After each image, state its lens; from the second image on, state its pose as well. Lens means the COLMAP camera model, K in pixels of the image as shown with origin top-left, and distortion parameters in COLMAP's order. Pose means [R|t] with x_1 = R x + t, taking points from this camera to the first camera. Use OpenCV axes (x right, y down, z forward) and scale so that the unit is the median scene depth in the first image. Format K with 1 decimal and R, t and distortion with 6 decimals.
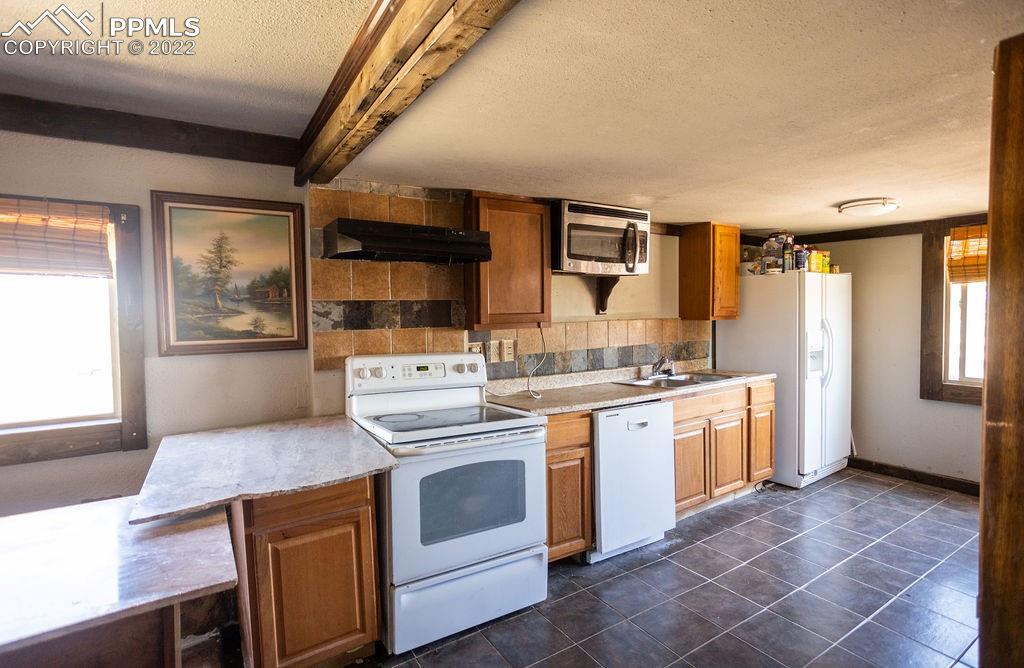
lens RADIAL K [[493.4, 0, 509.7], [0, 493.4, 332.7], [0, 0, 1]] dist [-0.006000, 0.001018]
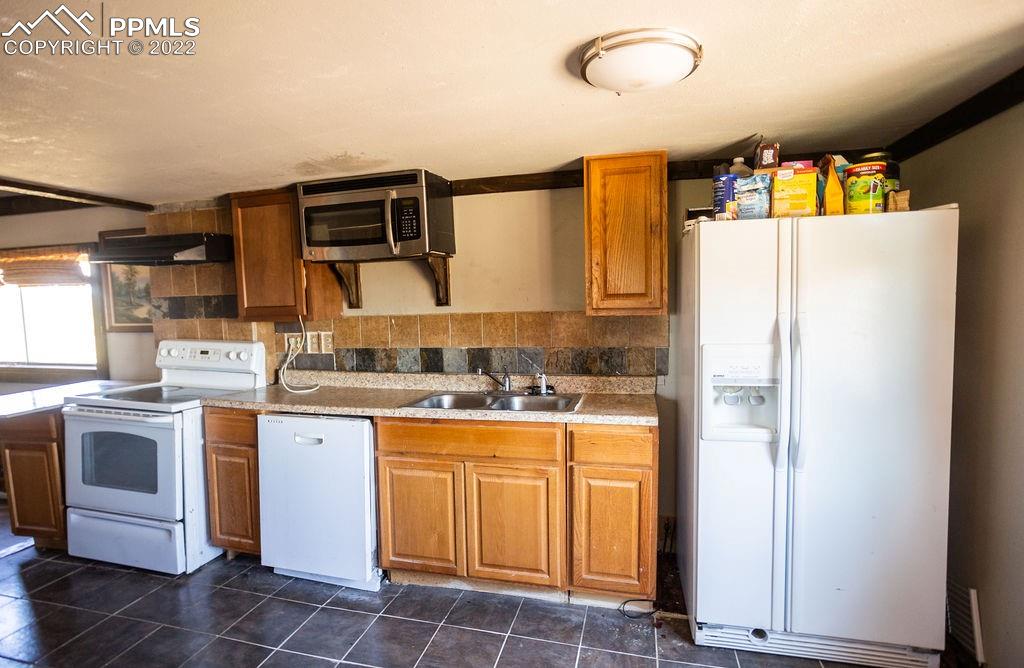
lens RADIAL K [[493.4, 0, 509.5], [0, 493.4, 335.5], [0, 0, 1]] dist [-0.006000, 0.001018]
pose [[0.673480, 0.052643, -0.737329, 1.116011], [-0.019510, 0.998379, 0.053461, -0.044131], [0.738948, -0.021620, 0.673416, 0.694168]]
